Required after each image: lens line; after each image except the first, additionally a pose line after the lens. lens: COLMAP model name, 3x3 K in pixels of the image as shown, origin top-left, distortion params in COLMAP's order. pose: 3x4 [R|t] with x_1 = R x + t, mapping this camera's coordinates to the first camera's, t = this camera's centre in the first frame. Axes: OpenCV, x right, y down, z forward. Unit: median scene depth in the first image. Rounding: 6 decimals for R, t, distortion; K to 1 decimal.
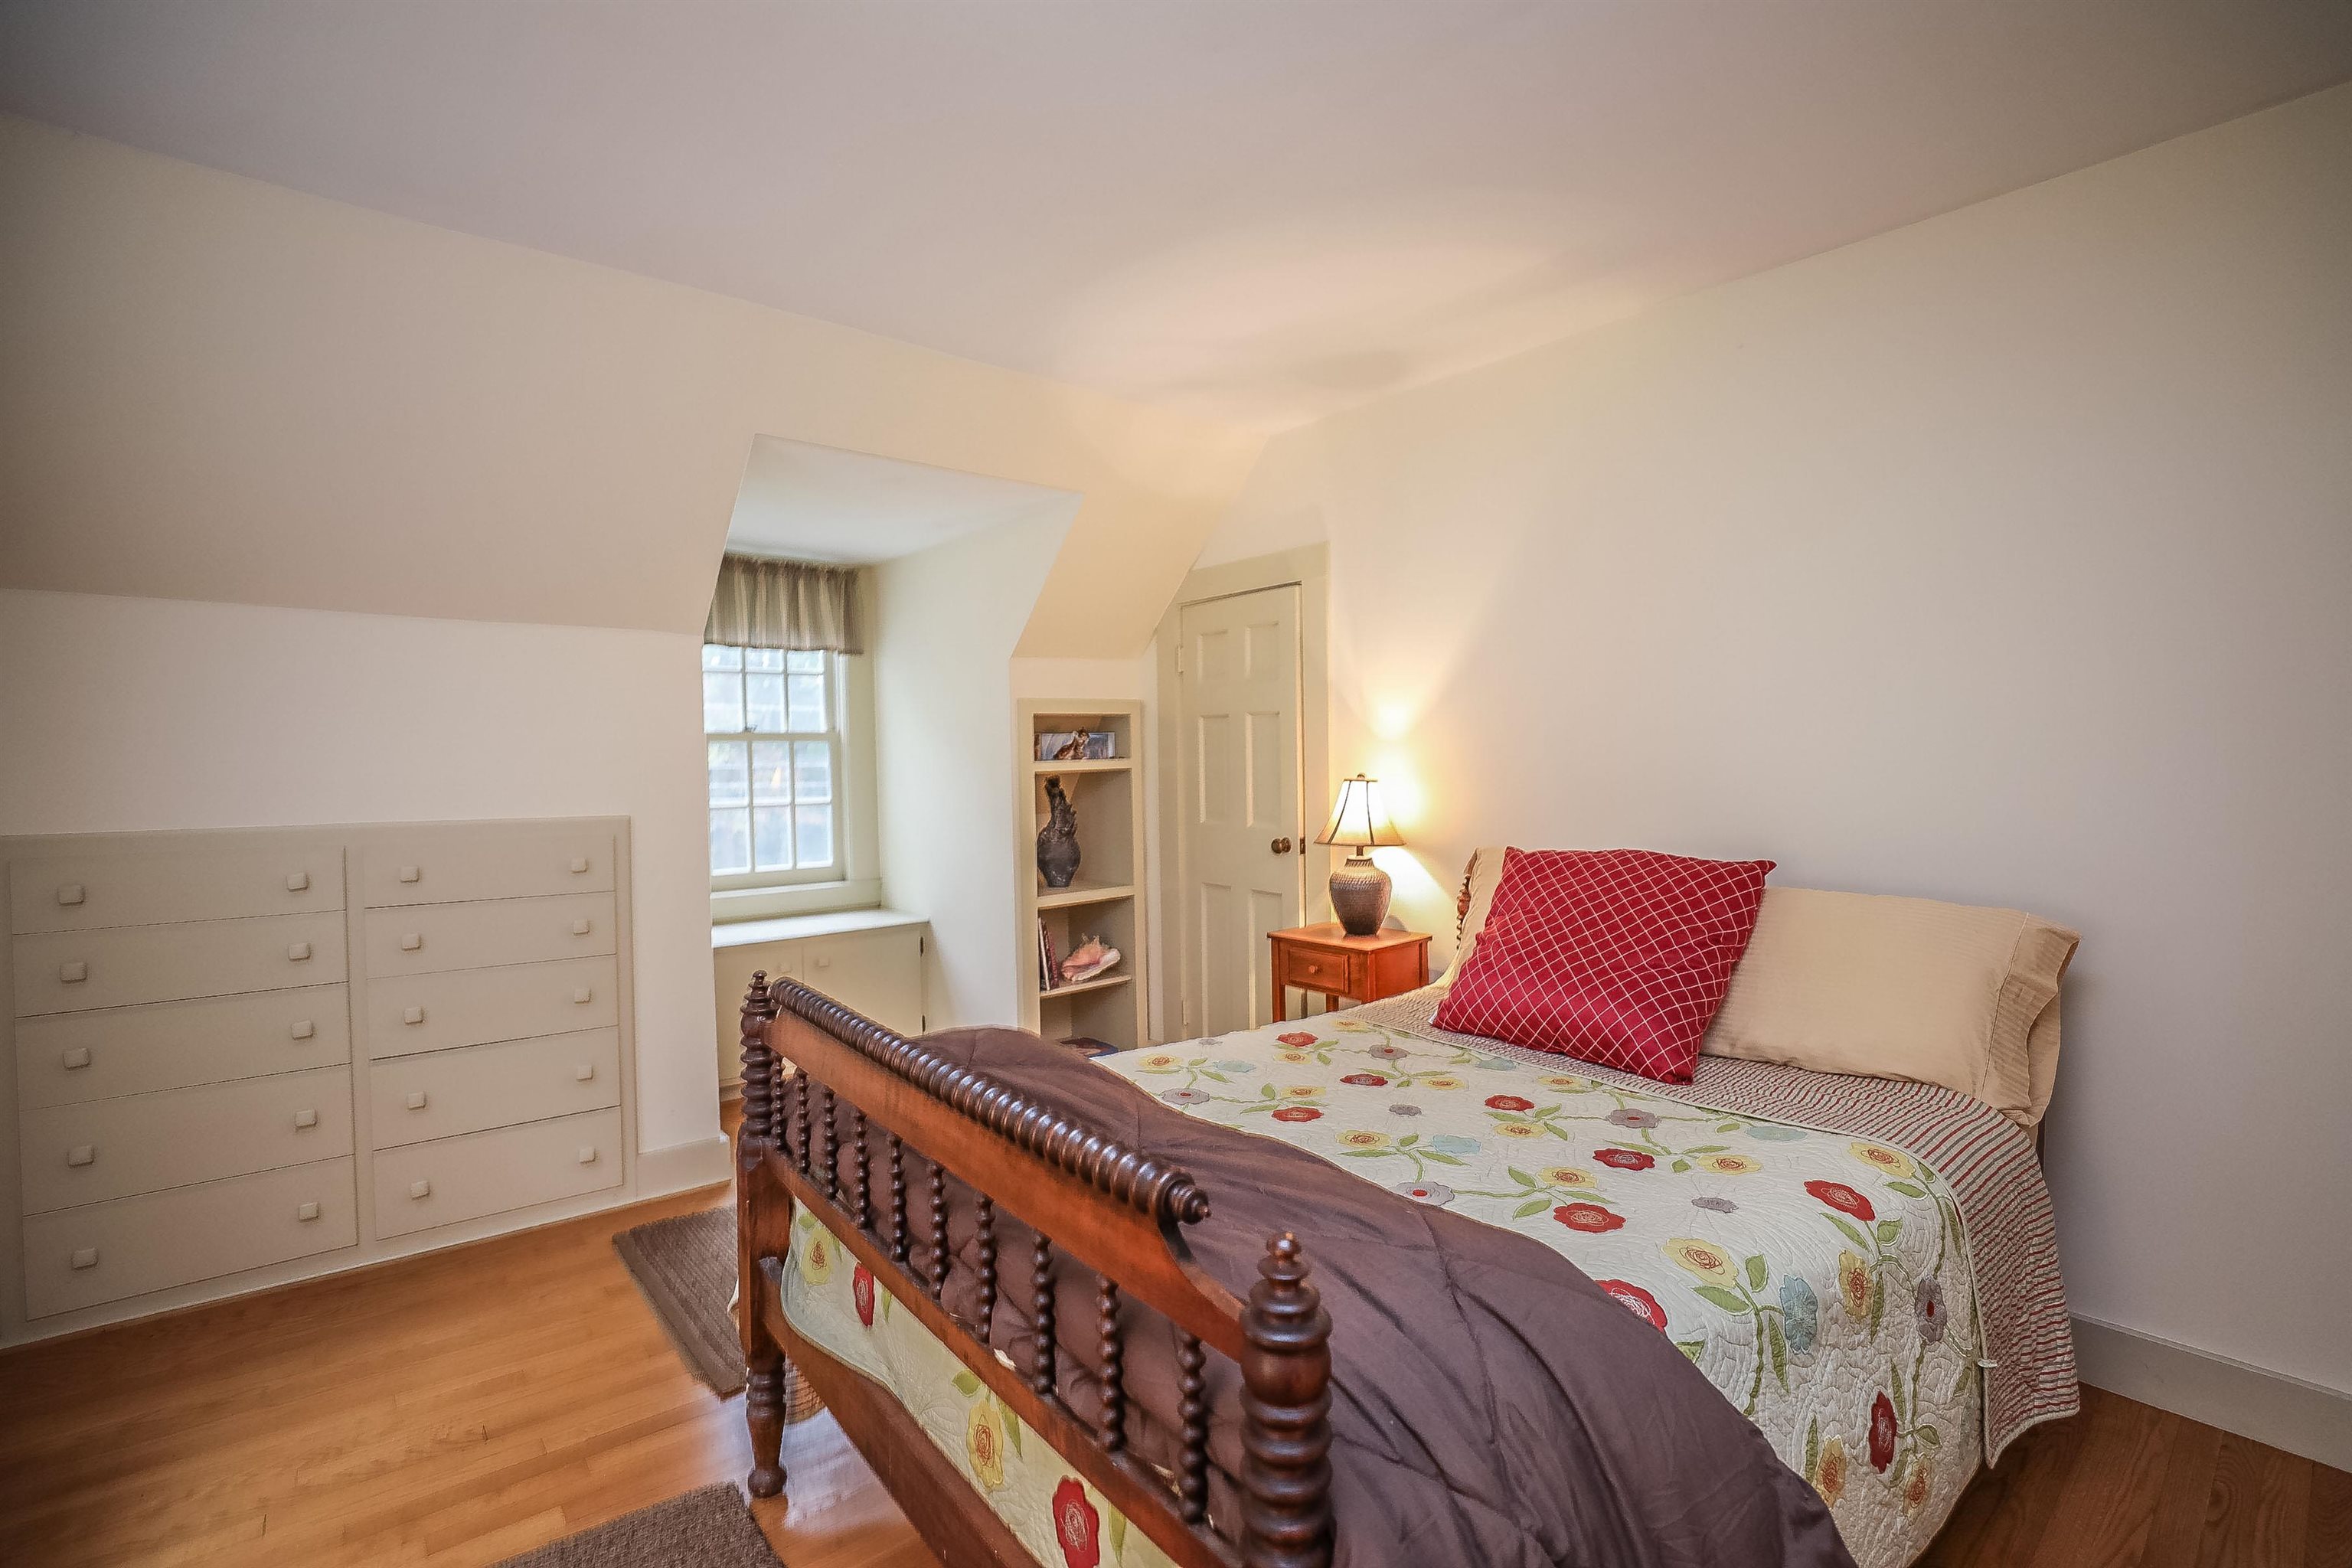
lens RADIAL K [[1067.5, 0, 1181.8], [0, 1067.5, 782.9], [0, 0, 1]] dist [-0.043491, 0.012753]
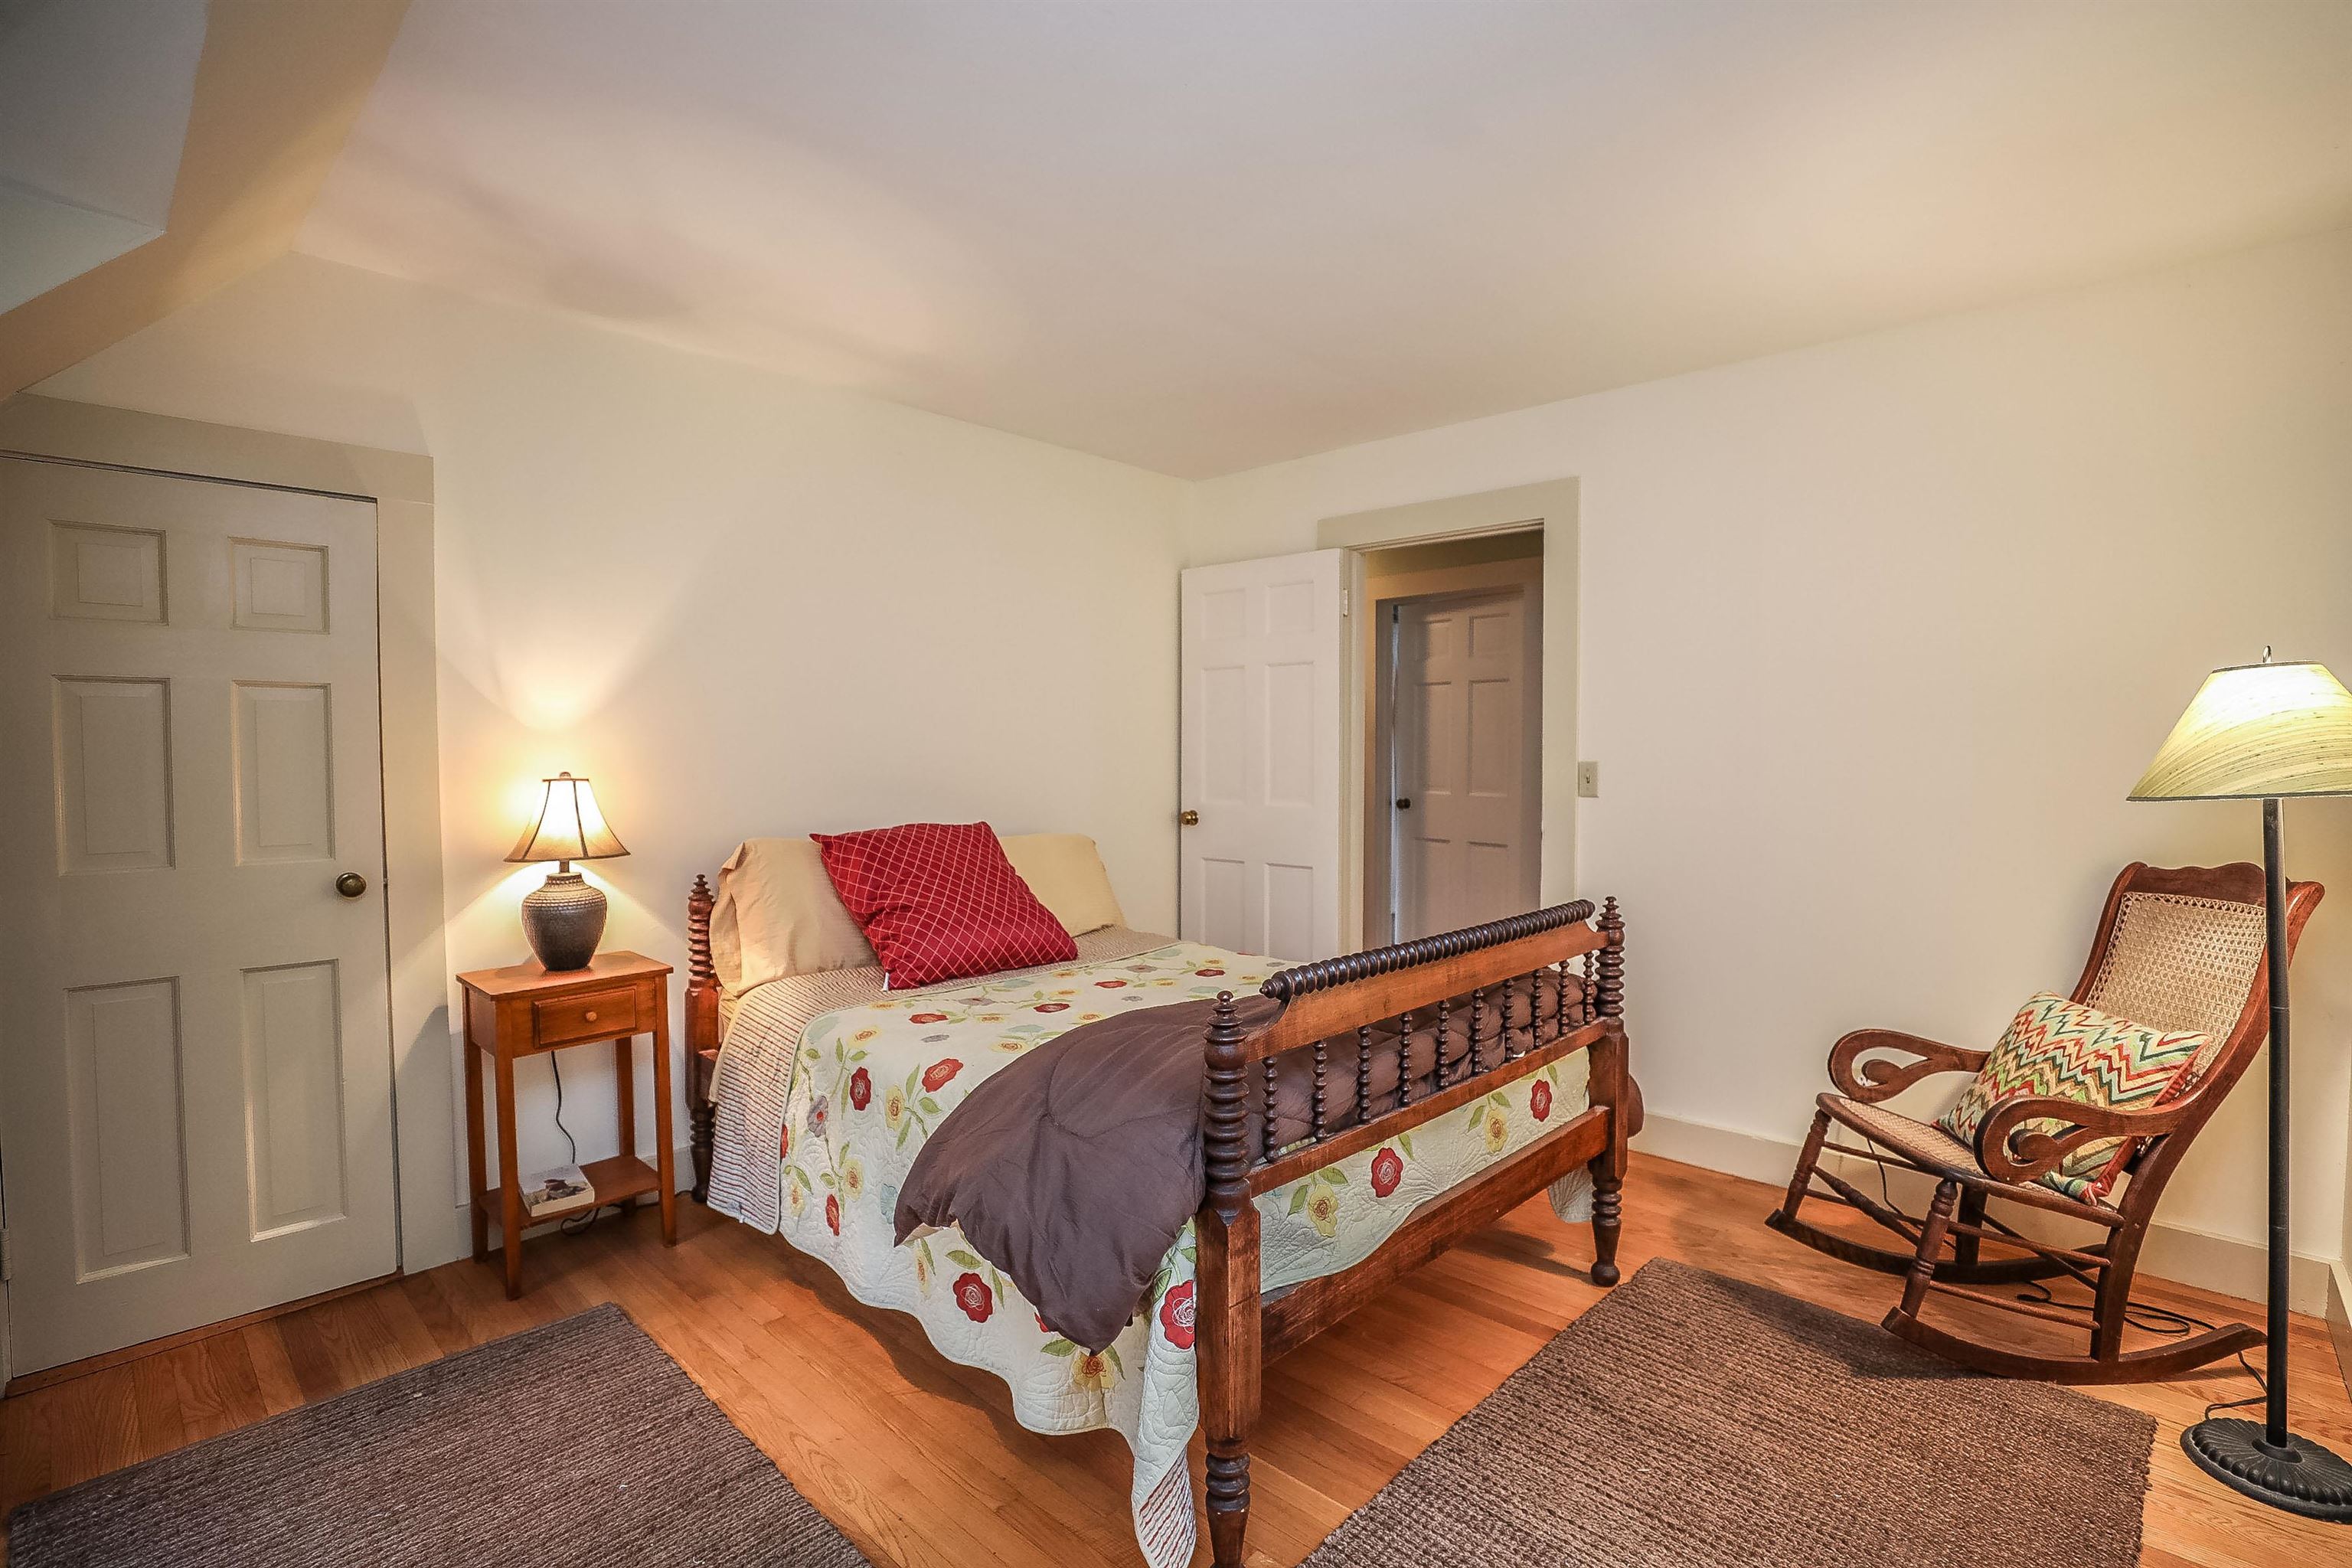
lens RADIAL K [[1067.5, 0, 1181.8], [0, 1067.5, 782.9], [0, 0, 1]] dist [-0.043491, 0.012753]
pose [[-0.117427, -0.029684, 0.992638, -0.689102], [0.023502, 0.999190, 0.032660, -0.016012], [-0.992803, 0.027164, -0.116634, 0.622931]]
